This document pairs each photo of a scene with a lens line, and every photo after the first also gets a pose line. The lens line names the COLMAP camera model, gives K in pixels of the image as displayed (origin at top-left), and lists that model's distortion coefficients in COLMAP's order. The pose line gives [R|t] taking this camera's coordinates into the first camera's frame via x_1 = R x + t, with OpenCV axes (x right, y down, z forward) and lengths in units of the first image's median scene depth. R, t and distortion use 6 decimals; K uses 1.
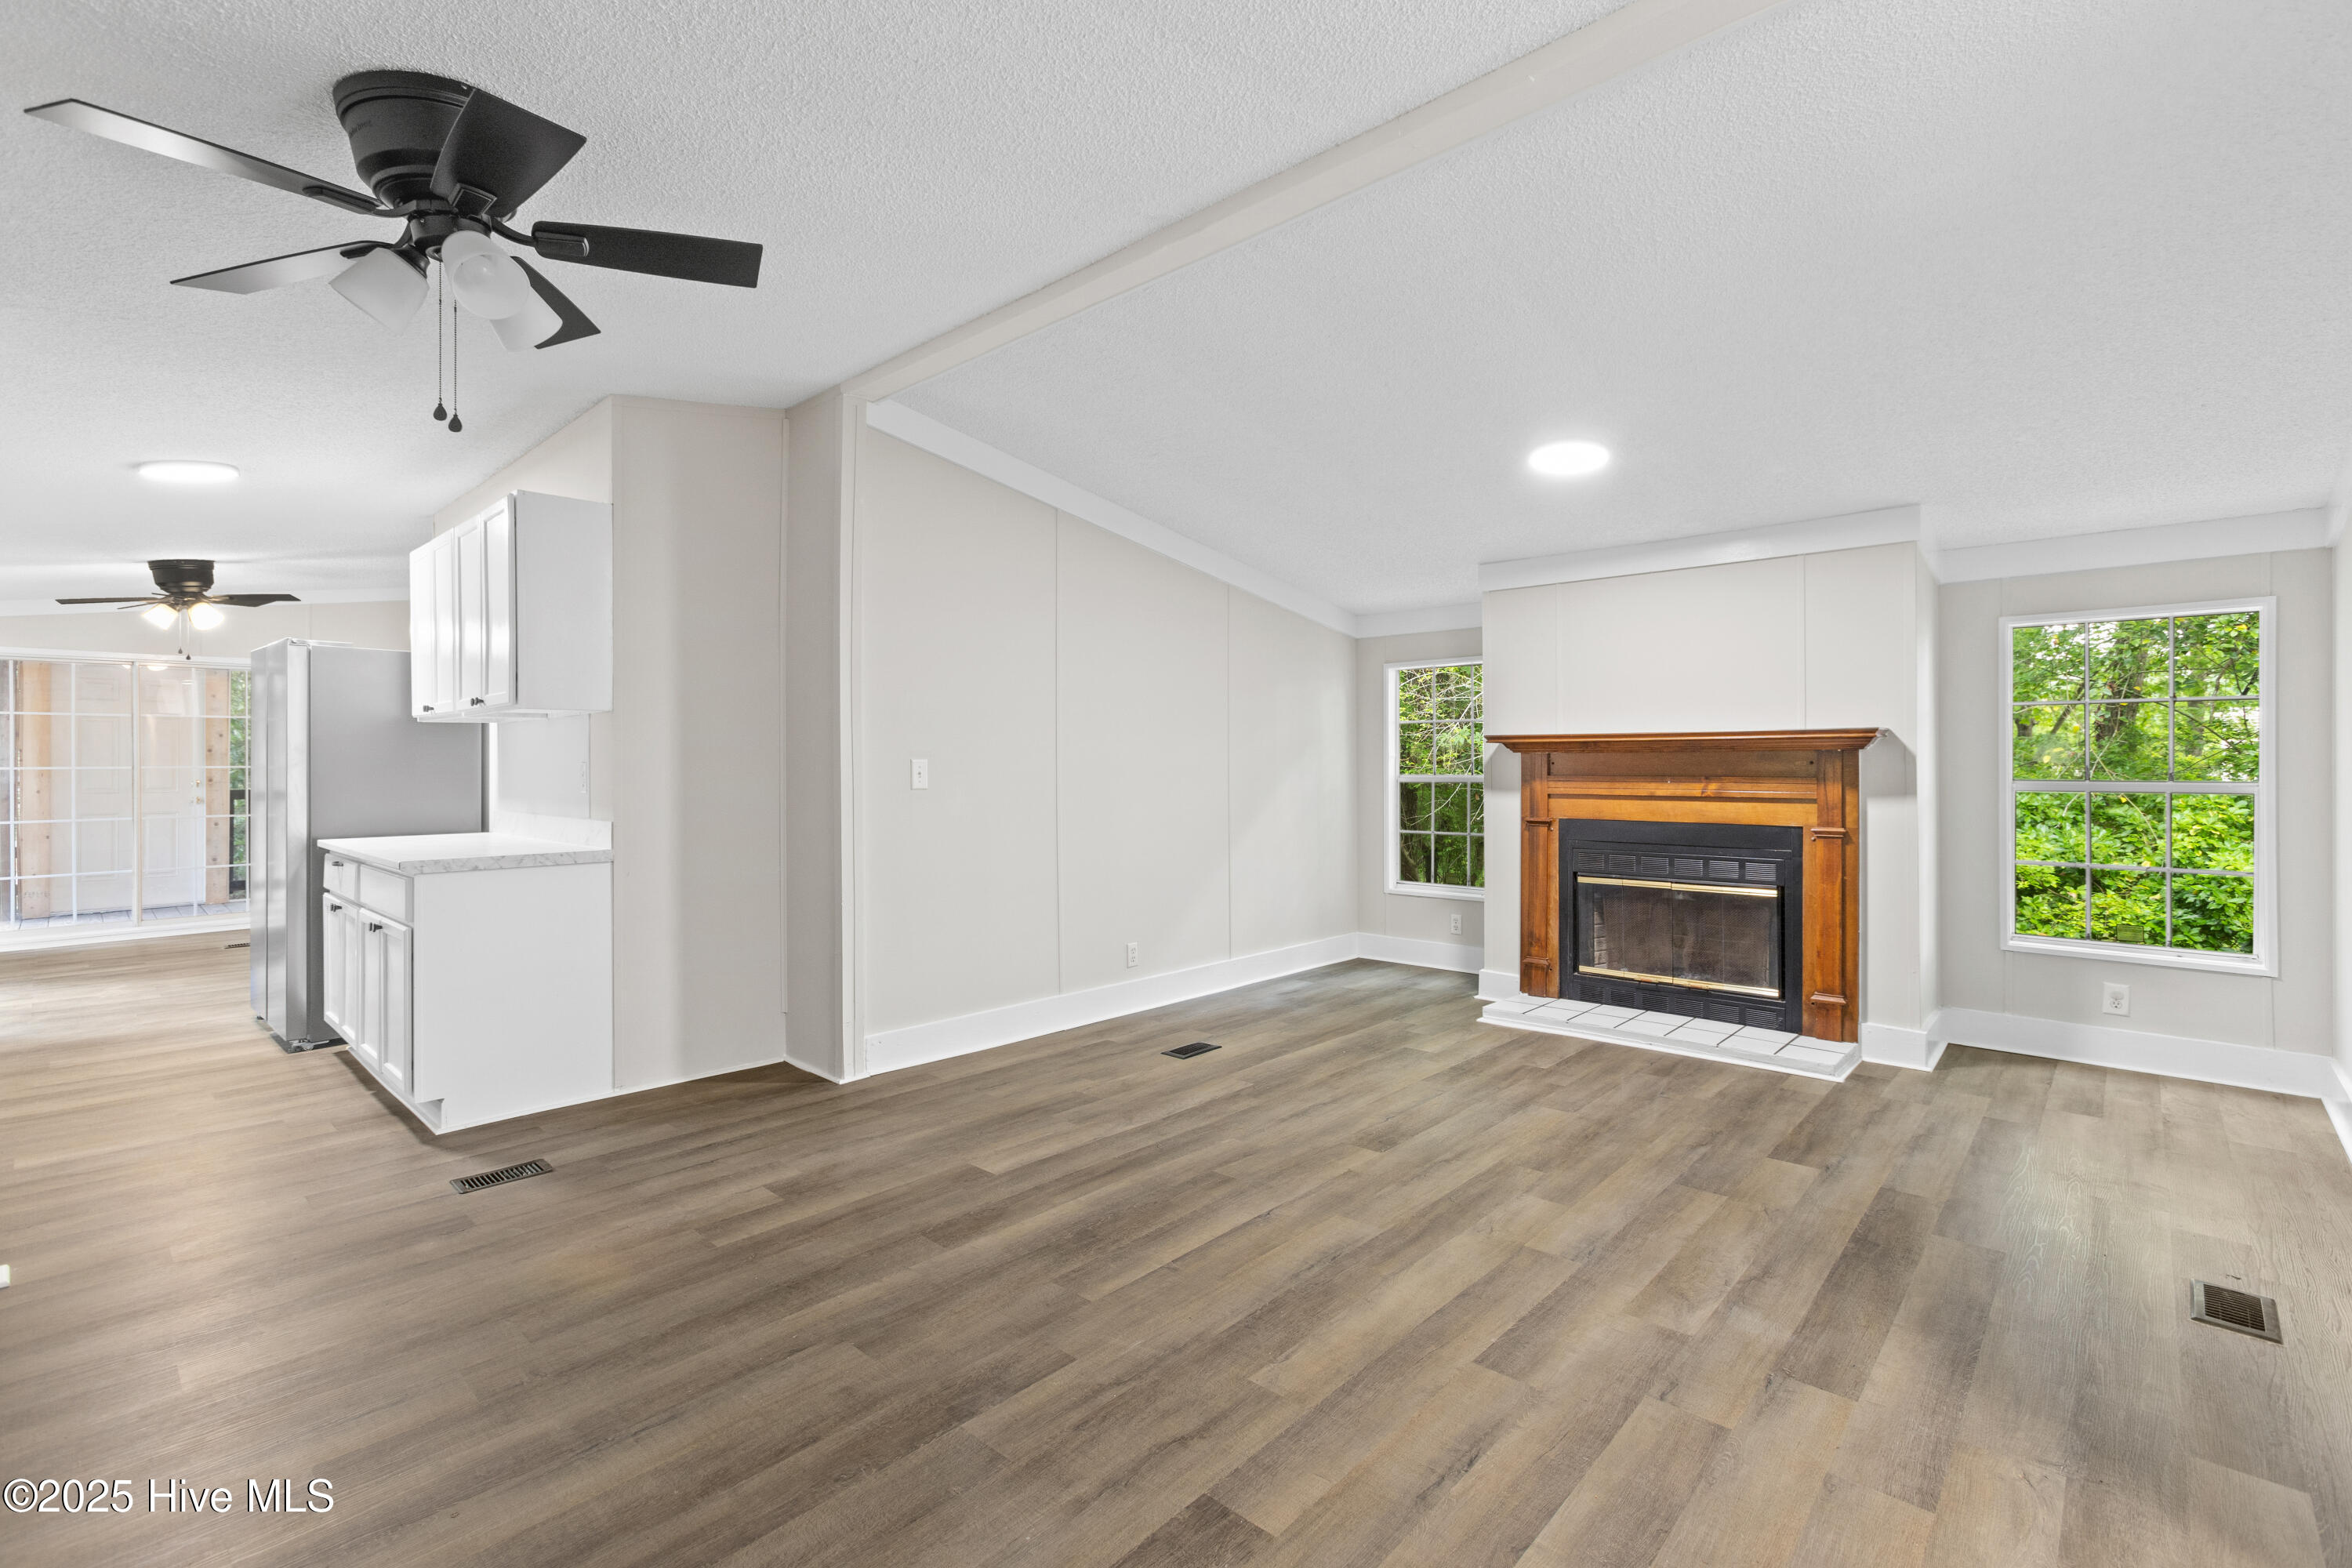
lens RADIAL K [[1061.2, 0, 1186.7], [0, 1061.2, 759.4], [0, 0, 1]] dist [-0.005615, 0.004085]
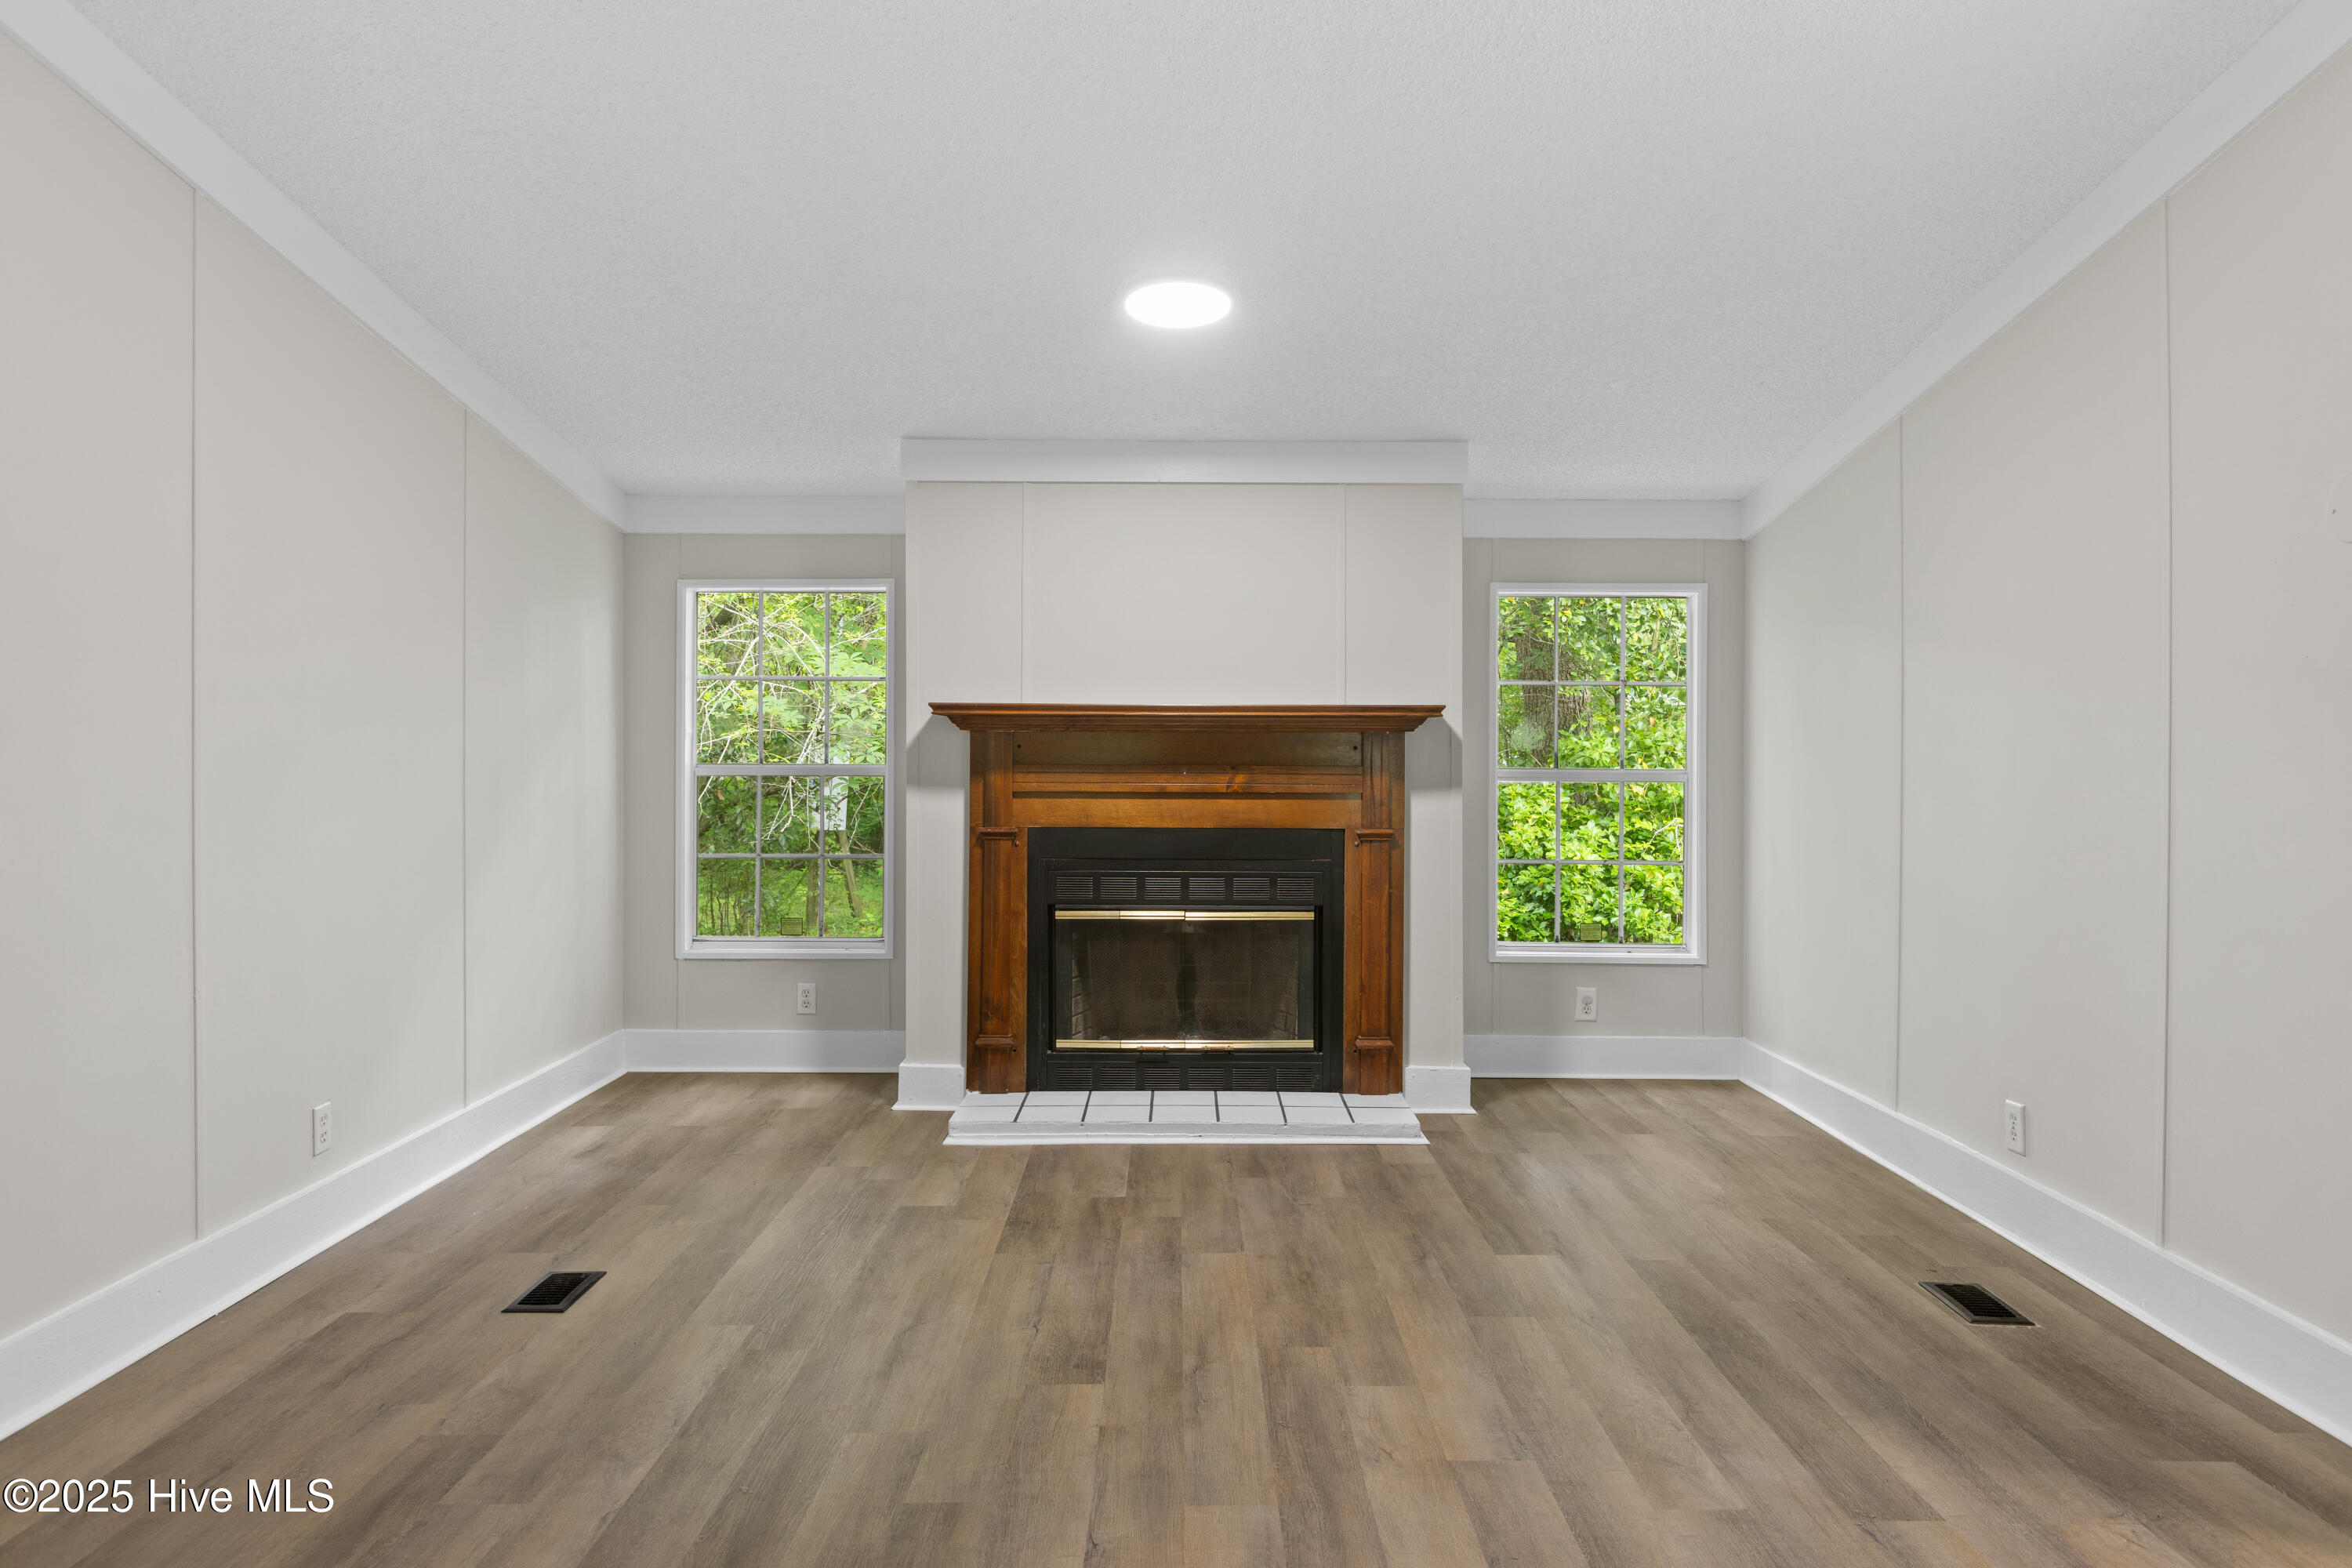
lens RADIAL K [[1539.1, 0, 1195.2], [0, 1539.1, 753.3], [0, 0, 1]] dist [0.004150, 0.003749]
pose [[0.736018, 0.003010, 0.676955, -0.335742], [-0.009136, 0.999943, 0.005486, 0.002231], [-0.676900, -0.010223, 0.736004, 0.279006]]
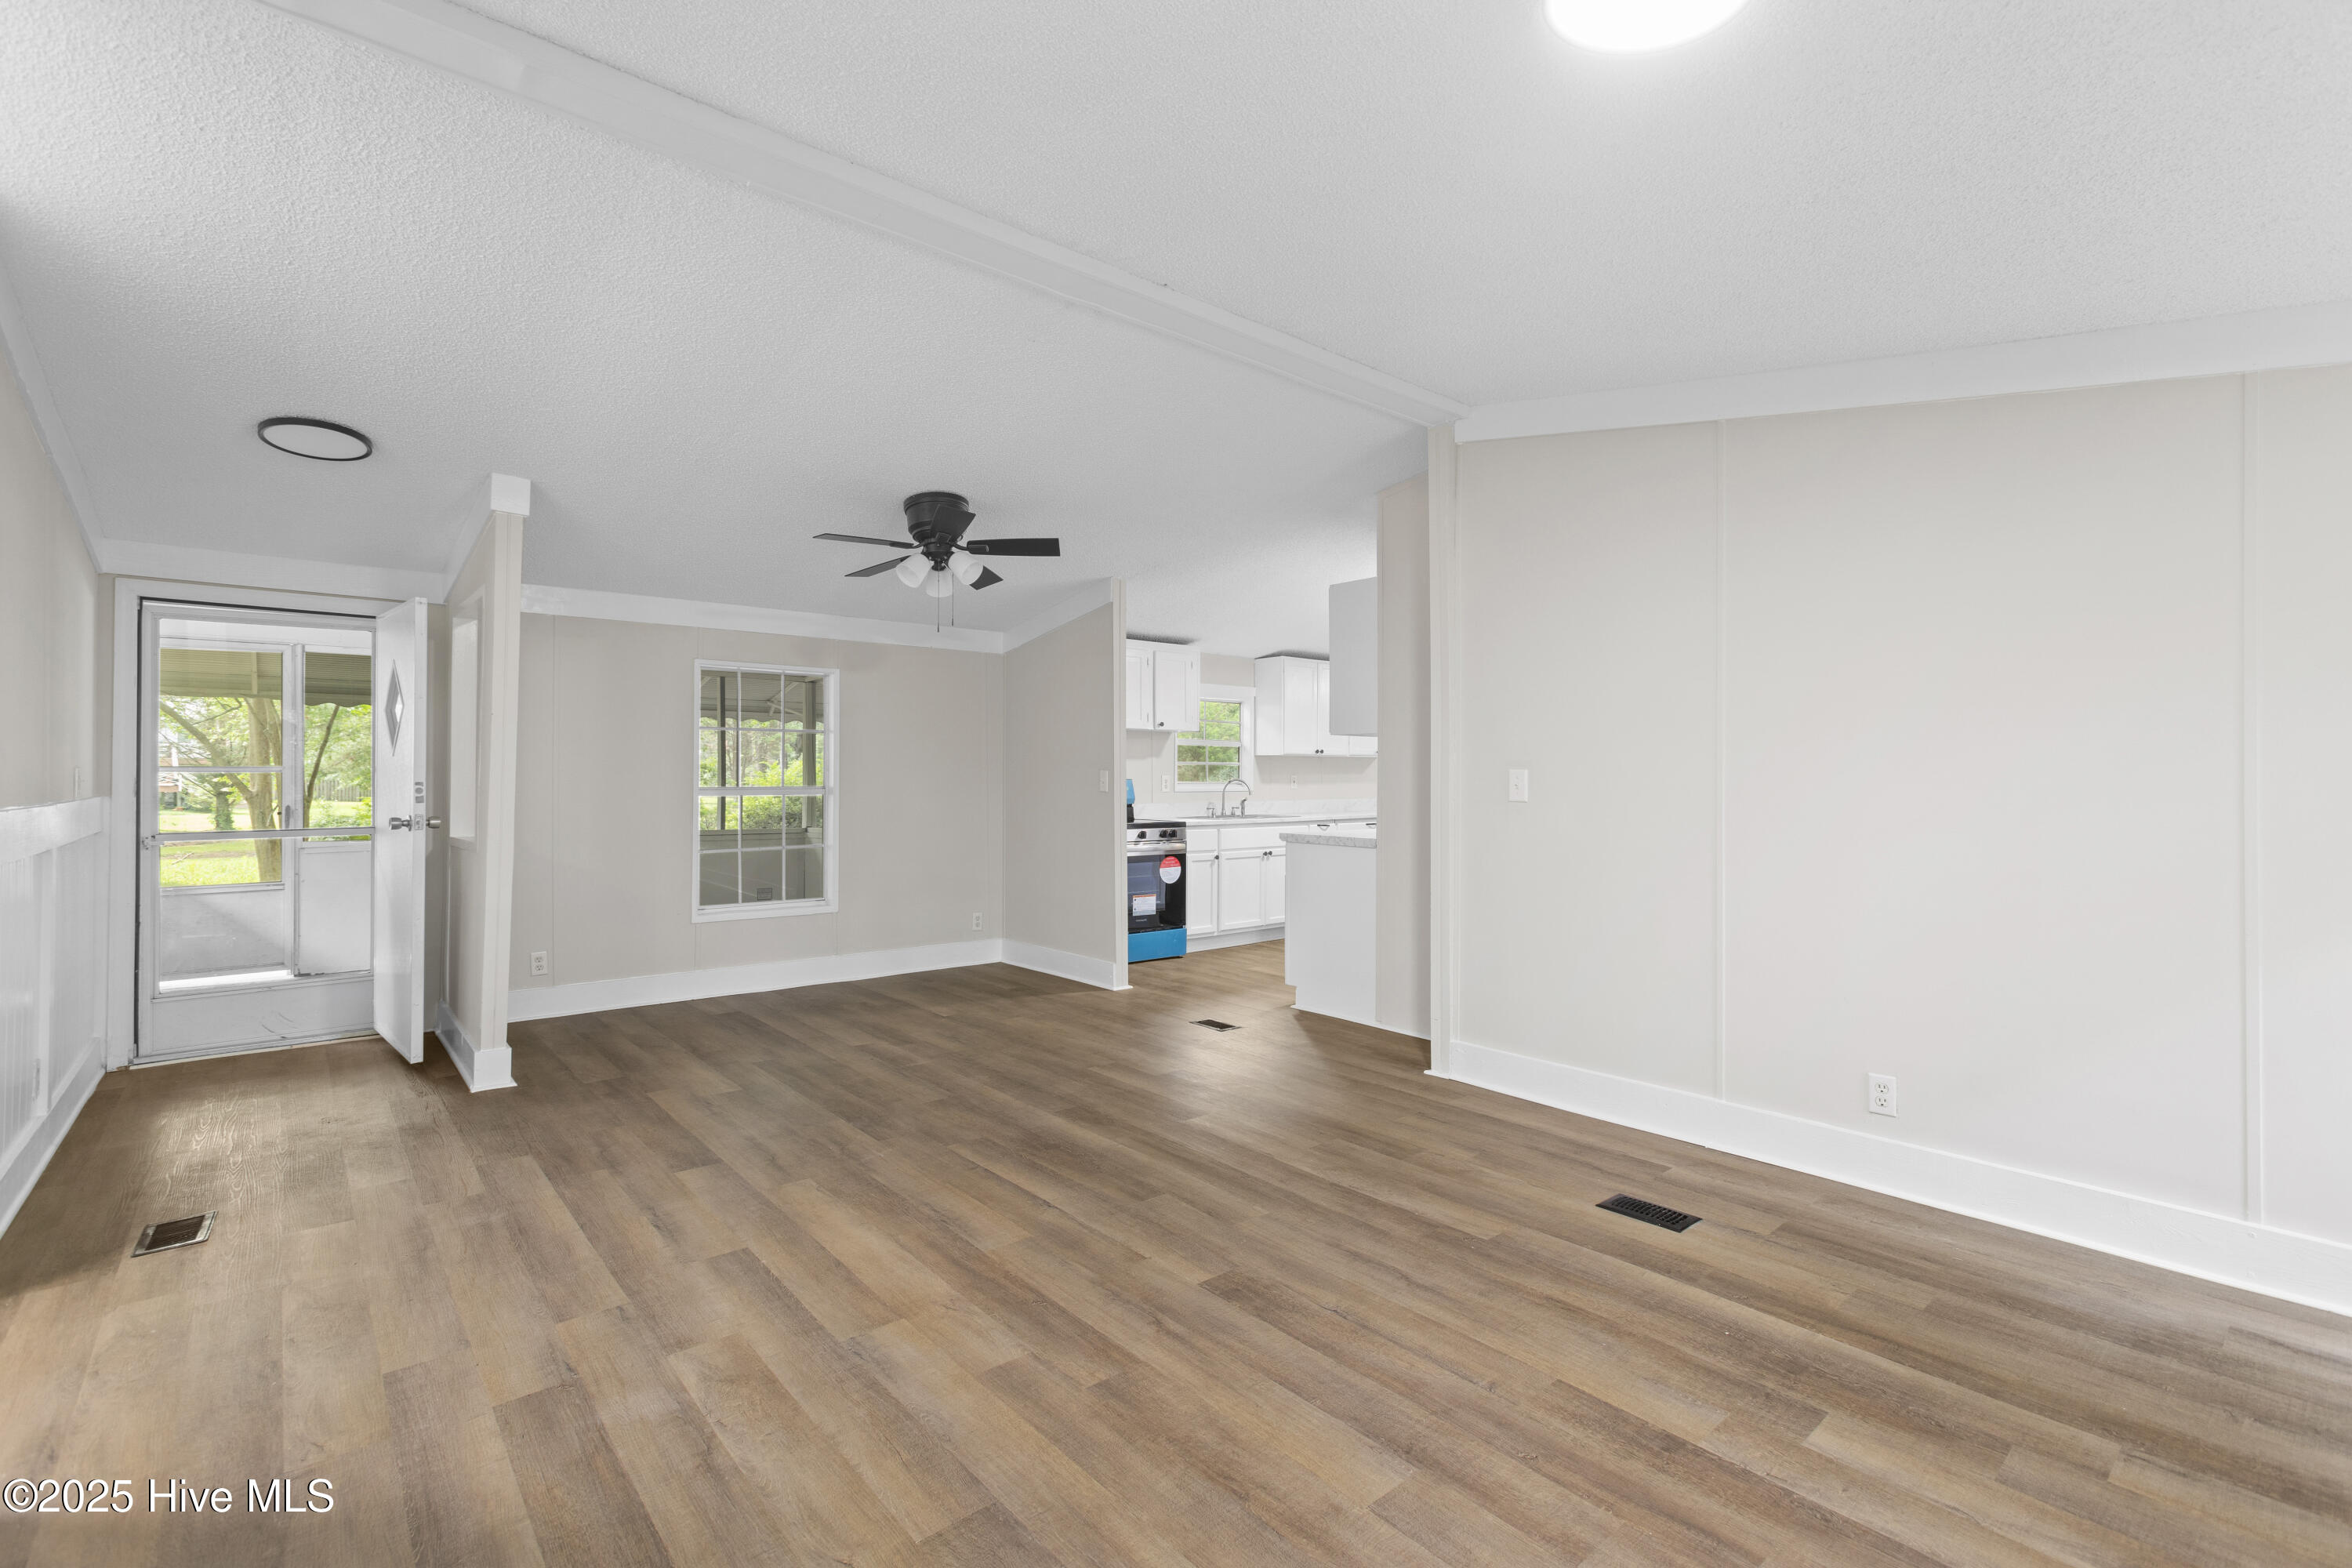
lens RADIAL K [[1061.2, 0, 1167.5], [0, 1061.2, 767.4], [0, 0, 1]] dist [-0.005615, 0.004085]
pose [[-0.139329, -0.007246, -0.990220, 0.836589], [0.003179, 0.999965, -0.007764, 0.004562], [0.990241, -0.004229, -0.139301, 0.962932]]
